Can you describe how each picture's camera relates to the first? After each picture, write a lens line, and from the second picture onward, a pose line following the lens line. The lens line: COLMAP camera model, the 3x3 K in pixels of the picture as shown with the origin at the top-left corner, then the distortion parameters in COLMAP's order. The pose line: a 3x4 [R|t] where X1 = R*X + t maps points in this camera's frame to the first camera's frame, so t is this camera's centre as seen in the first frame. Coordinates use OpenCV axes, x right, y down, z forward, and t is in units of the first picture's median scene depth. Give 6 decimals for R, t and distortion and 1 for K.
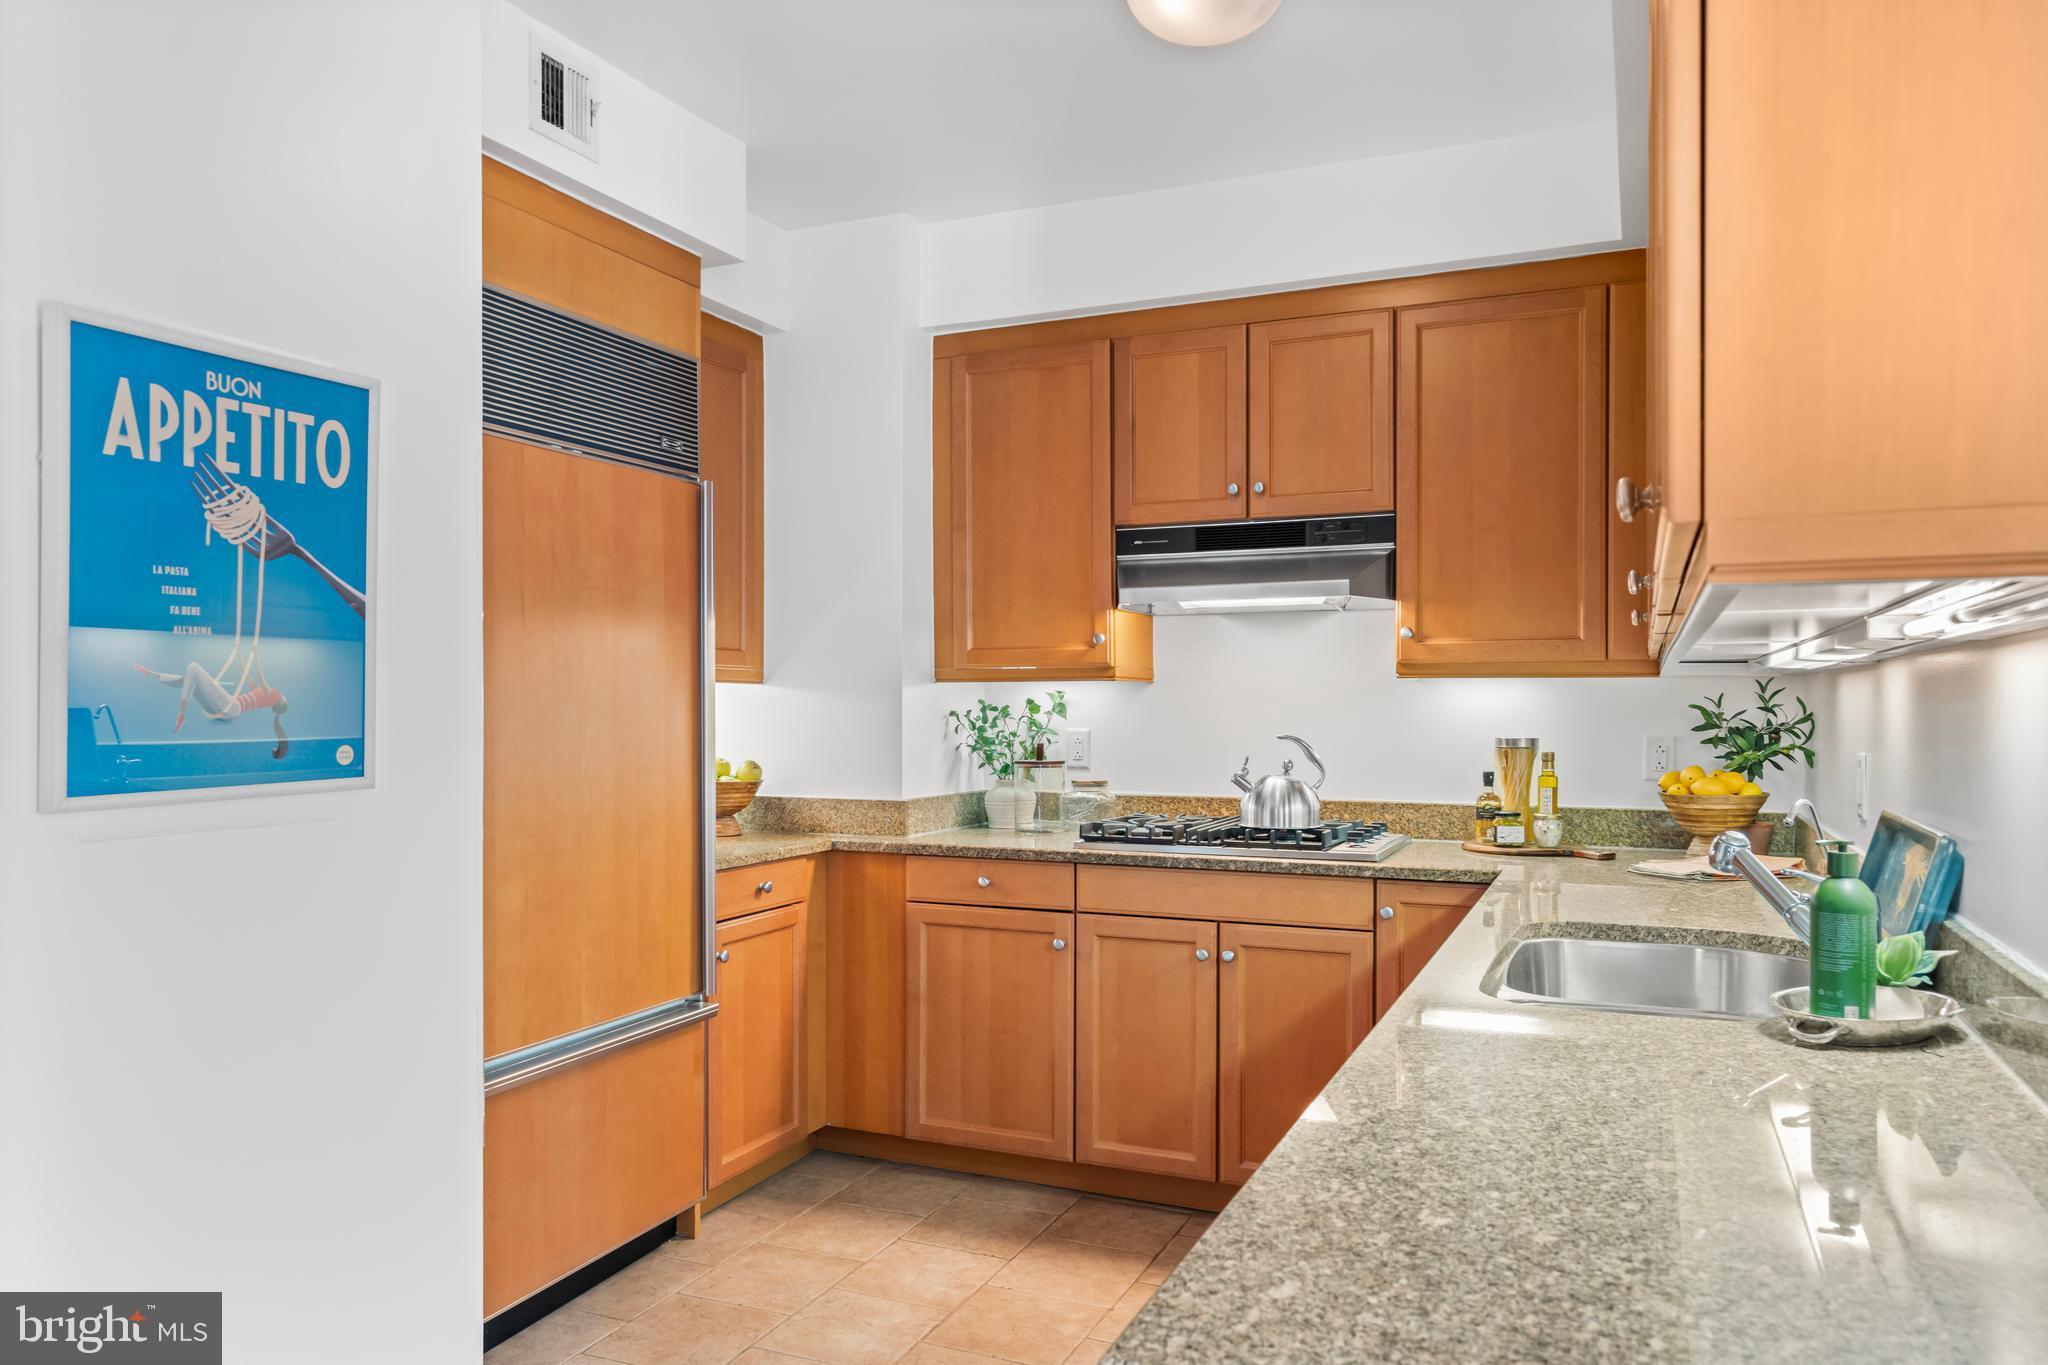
lens RADIAL K [[1410.7, 0, 1023.0], [0, 1410.7, 693.0], [0, 0, 1]] dist [0.003762, 0.005098]
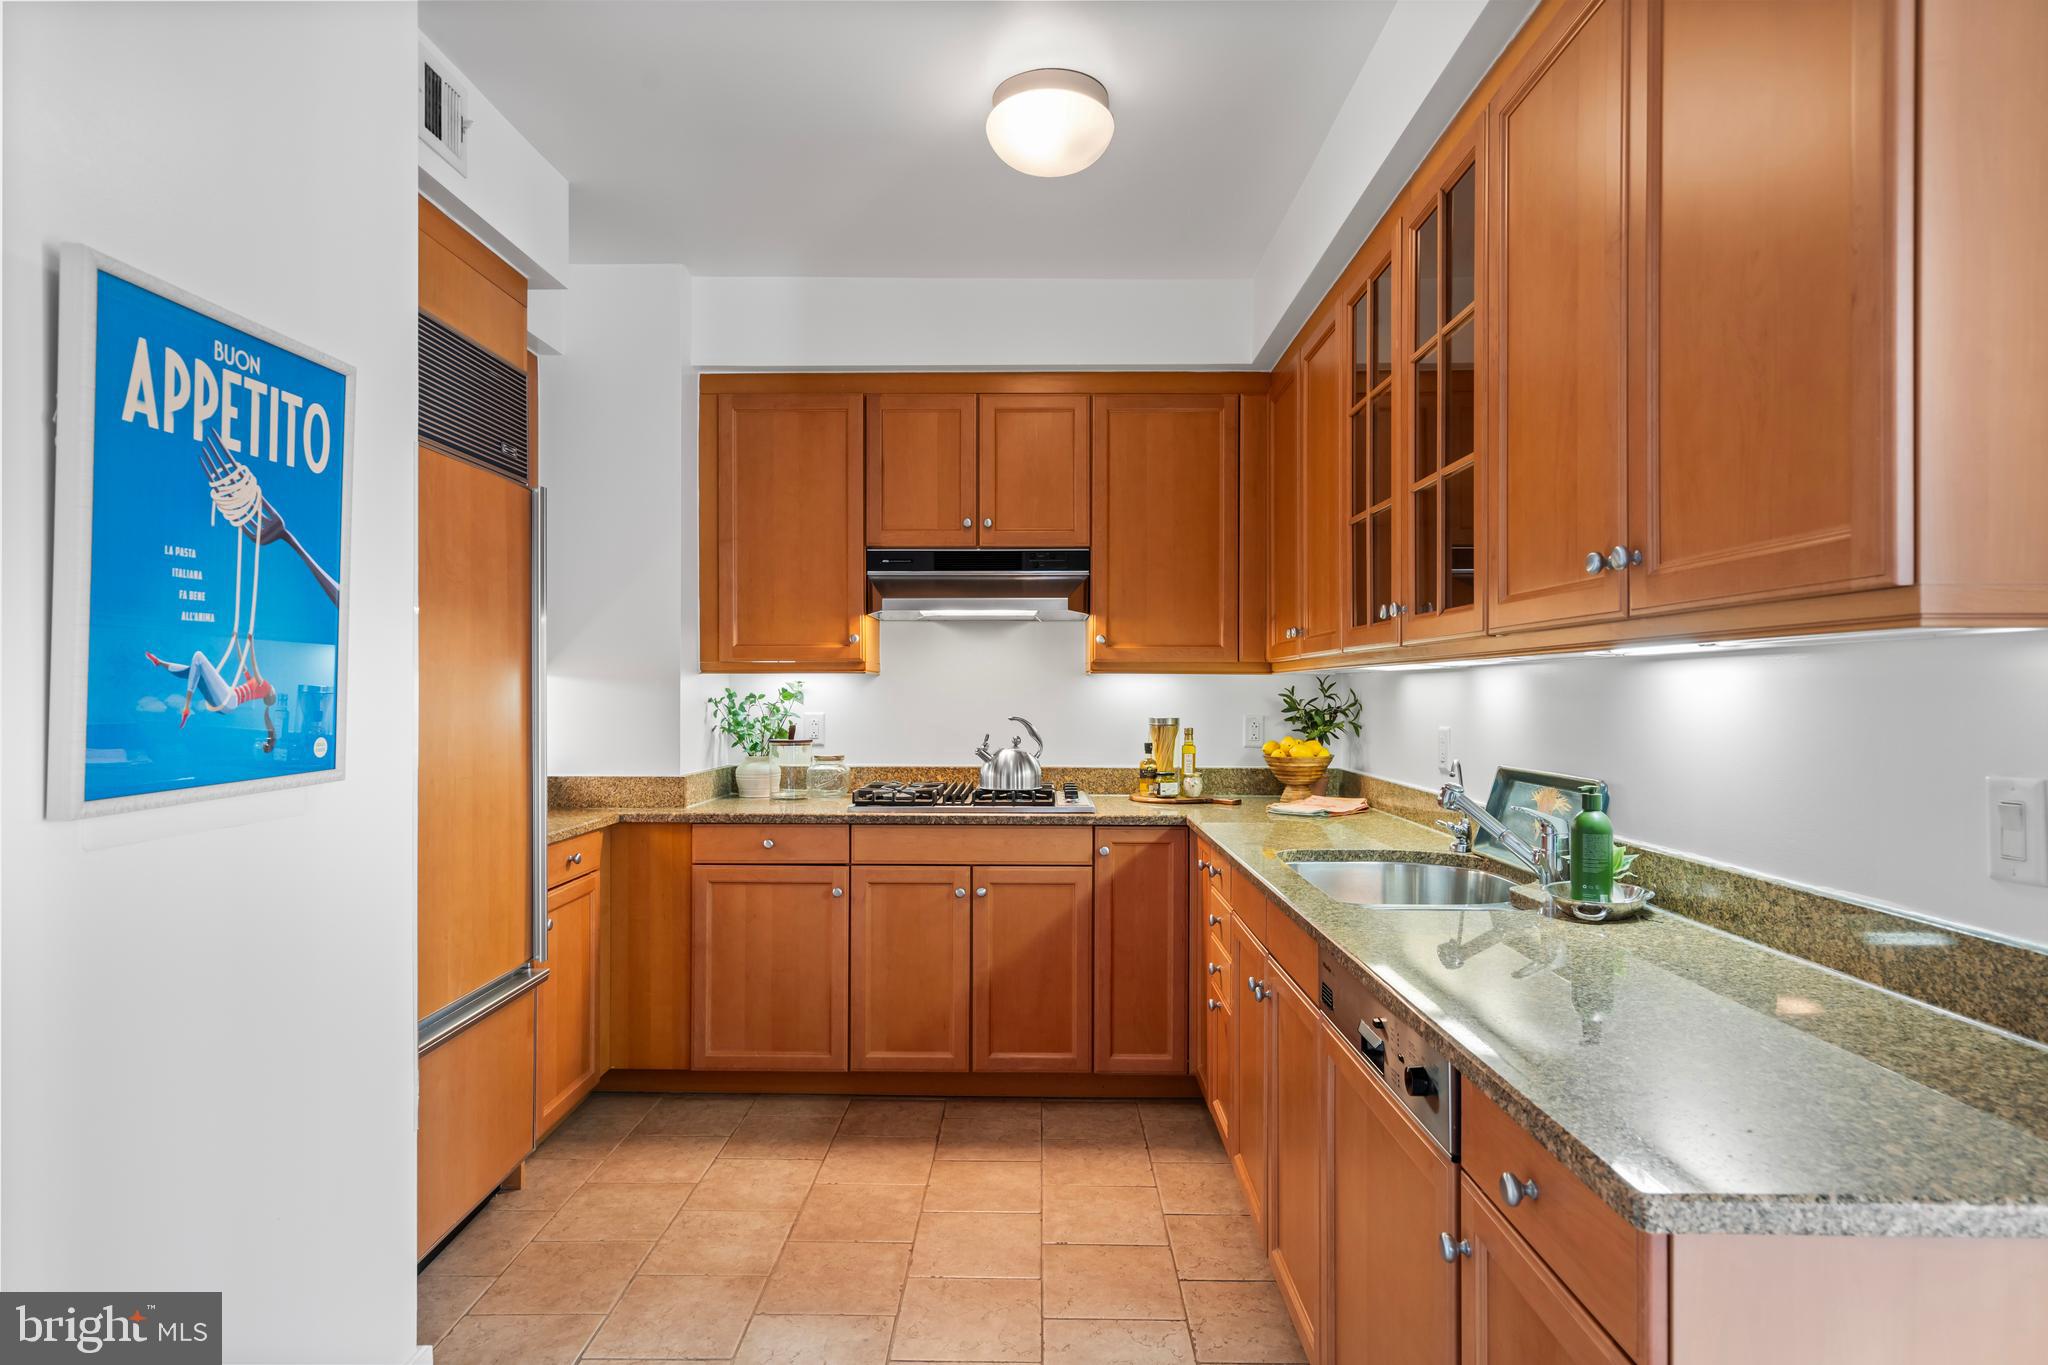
lens RADIAL K [[1119.2, 0, 1024.5], [0, 1119.2, 677.5], [0, 0, 1]] dist [0.003020, -0.000422]
pose [[0.918568, 0.006378, 0.395212, -0.214919], [-0.005305, 0.999979, -0.003807, -0.002520], [-0.395228, 0.001400, 0.918582, 0.060861]]
